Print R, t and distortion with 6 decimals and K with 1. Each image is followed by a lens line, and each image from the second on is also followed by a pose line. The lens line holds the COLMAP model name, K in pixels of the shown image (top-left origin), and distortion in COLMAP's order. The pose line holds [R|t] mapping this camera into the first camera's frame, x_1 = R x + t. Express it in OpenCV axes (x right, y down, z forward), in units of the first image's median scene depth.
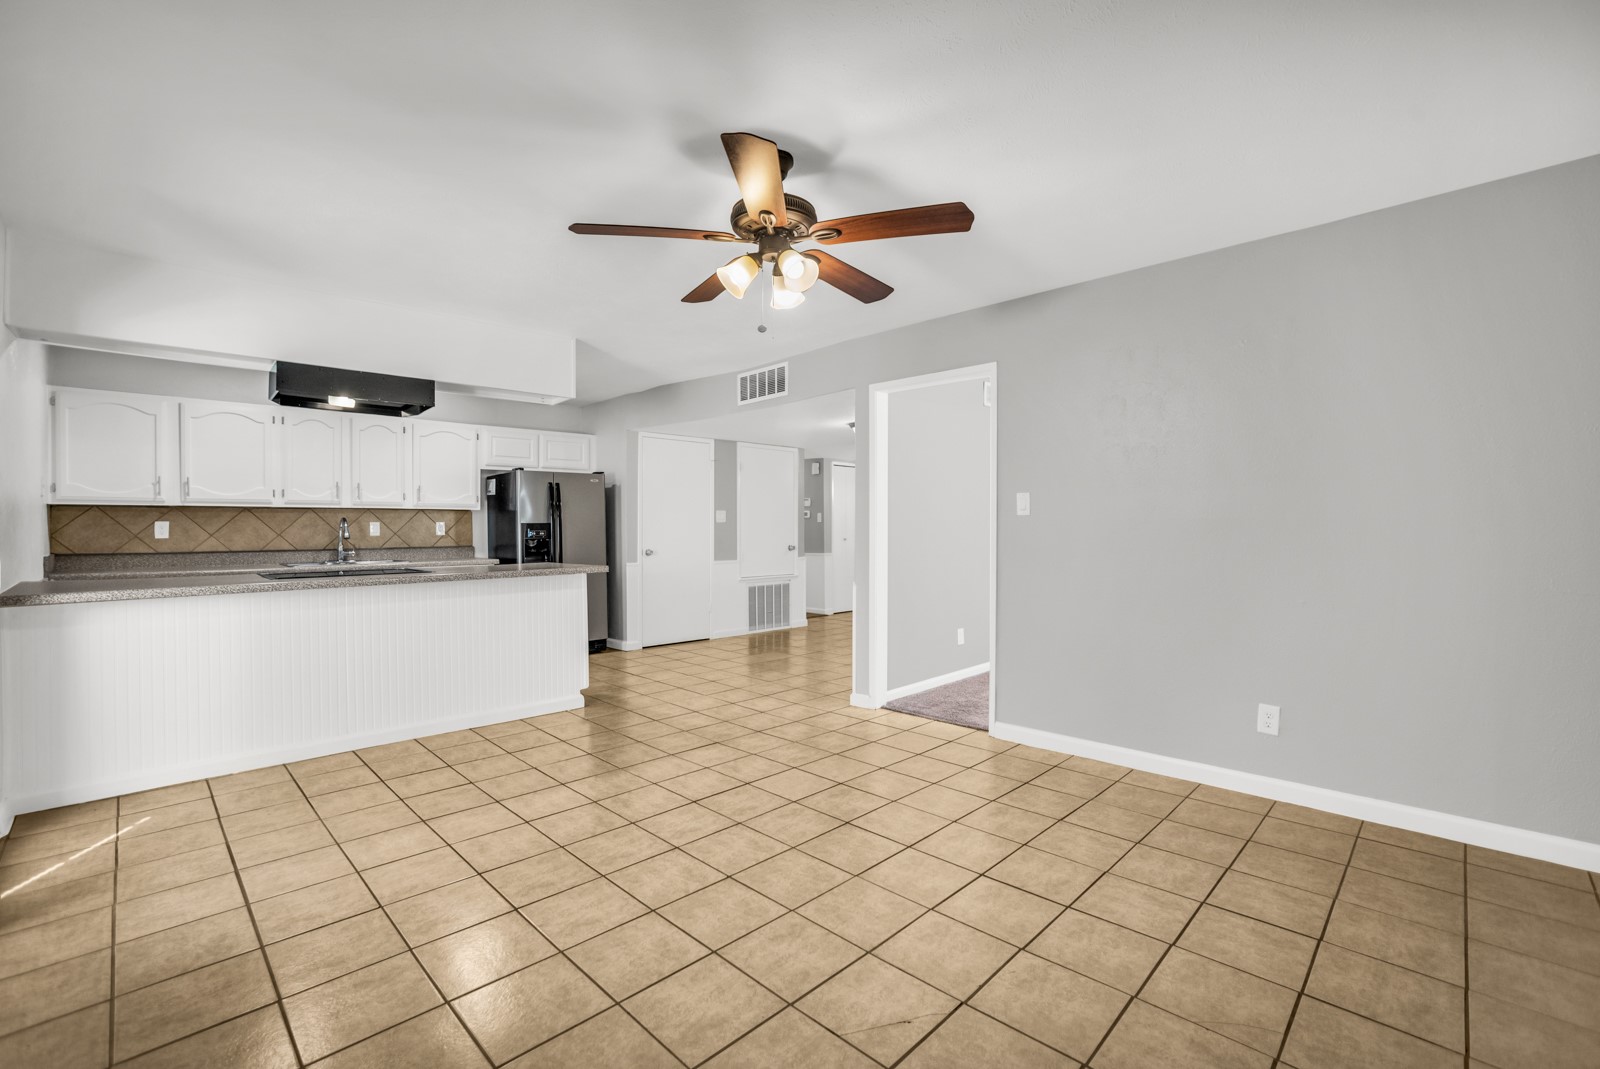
lens RADIAL K [[677.9, 0, 802.4], [0, 677.9, 531.3], [0, 0, 1]] dist [0.000419, 0.000035]
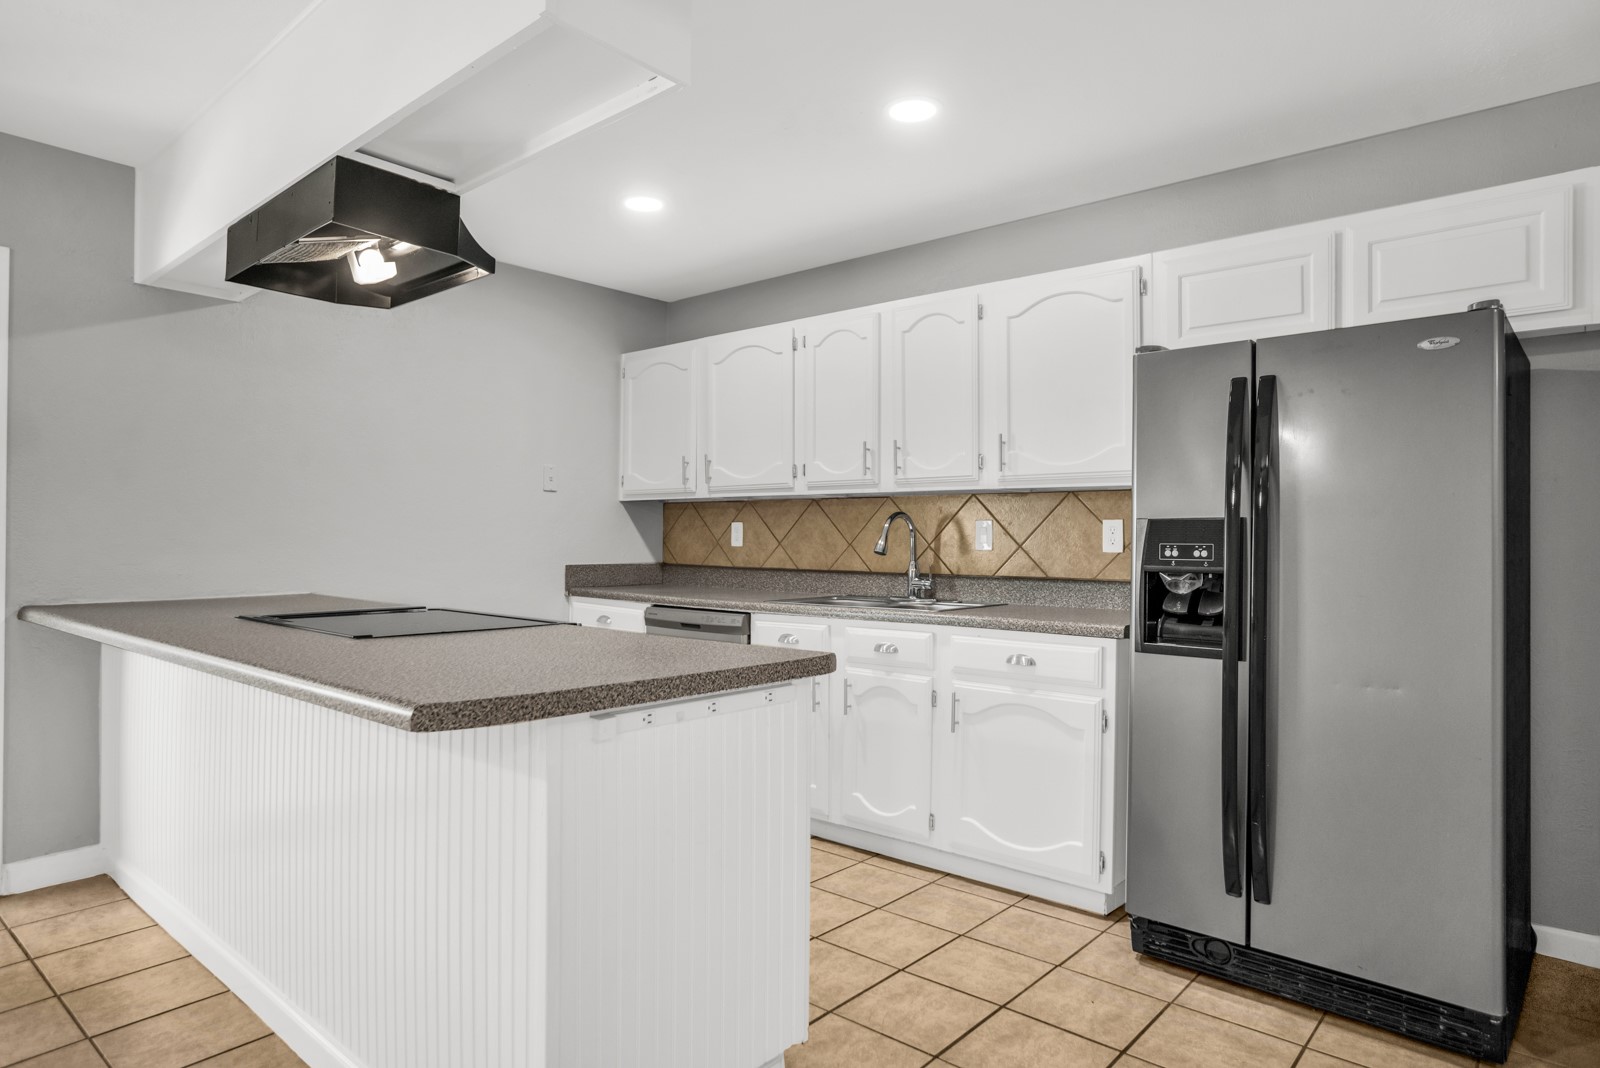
lens RADIAL K [[939.5, 0, 801.5], [0, 939.5, 534.1], [0, 0, 1]] dist [0.001134, -0.000106]
pose [[0.069653, 0.003834, -0.997564, 0.011437], [-0.012343, 0.999919, 0.002981, -0.005558], [0.997495, 0.012105, 0.069694, 0.919846]]
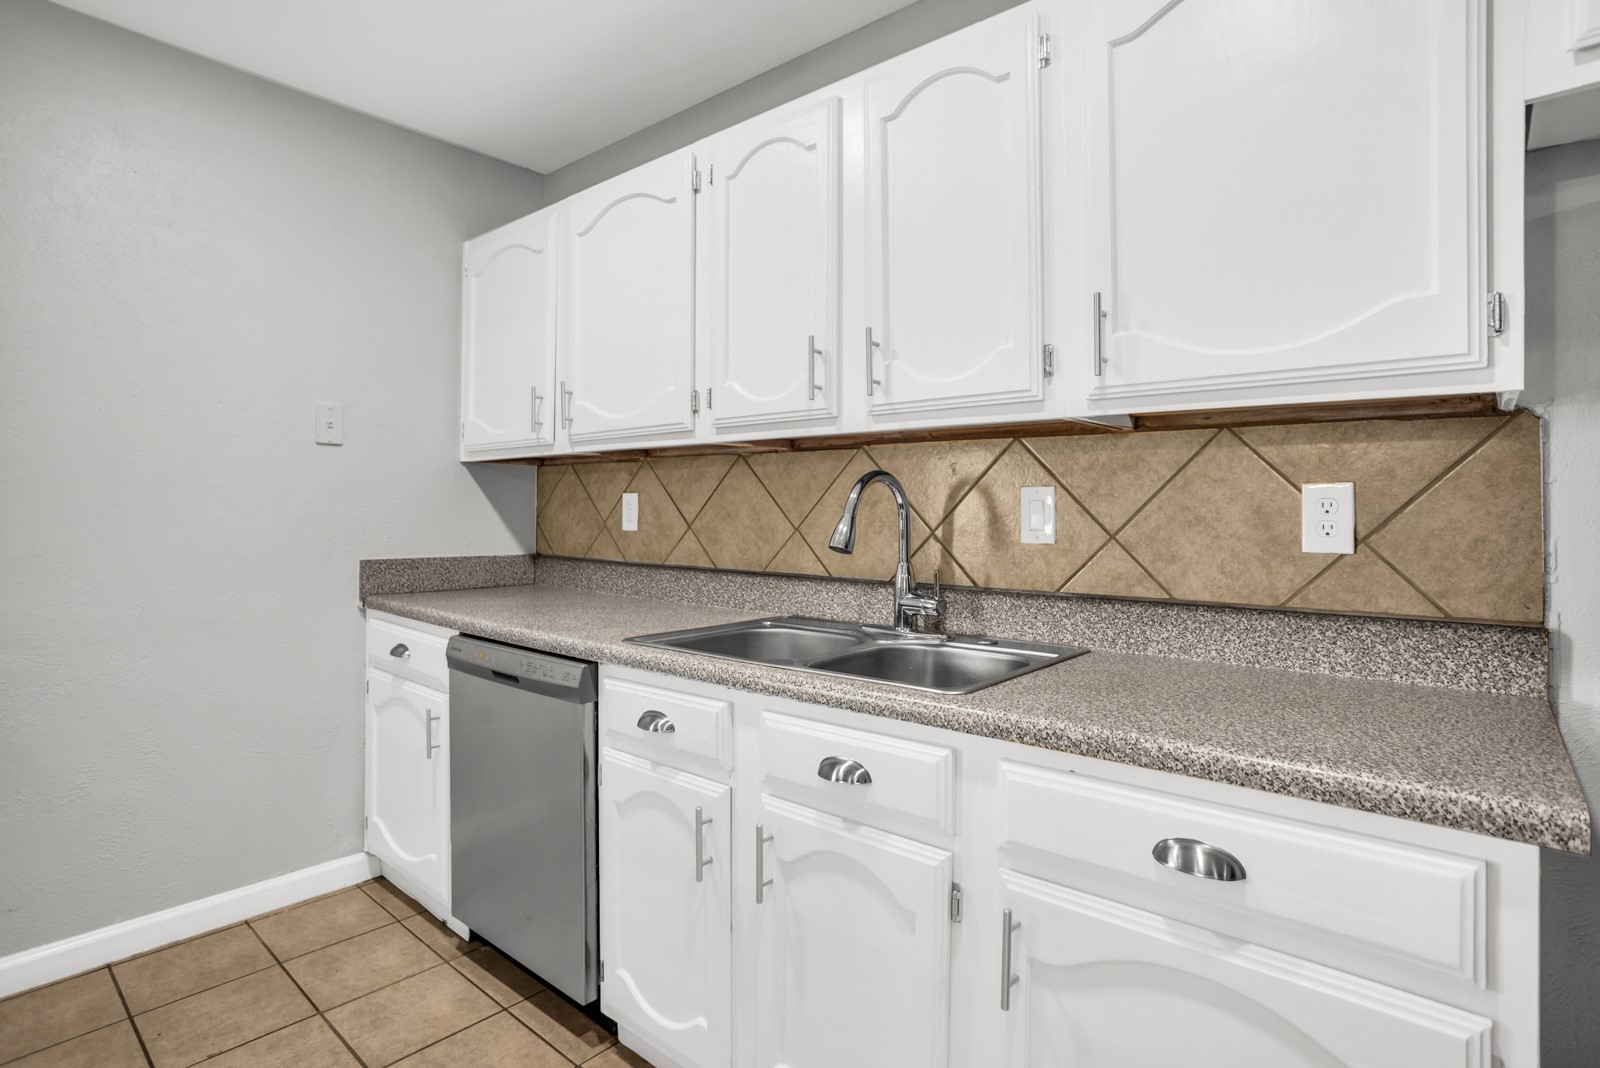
lens RADIAL K [[800.3, 0, 797.6], [0, 800.3, 510.4], [0, 0, 1]] dist [-0.012320, 0.000978]
pose [[0.062289, 0.006205, -0.998039, -0.379831], [-0.011558, 0.999918, 0.005496, -0.006686], [0.997991, 0.011193, 0.062356, 0.992103]]
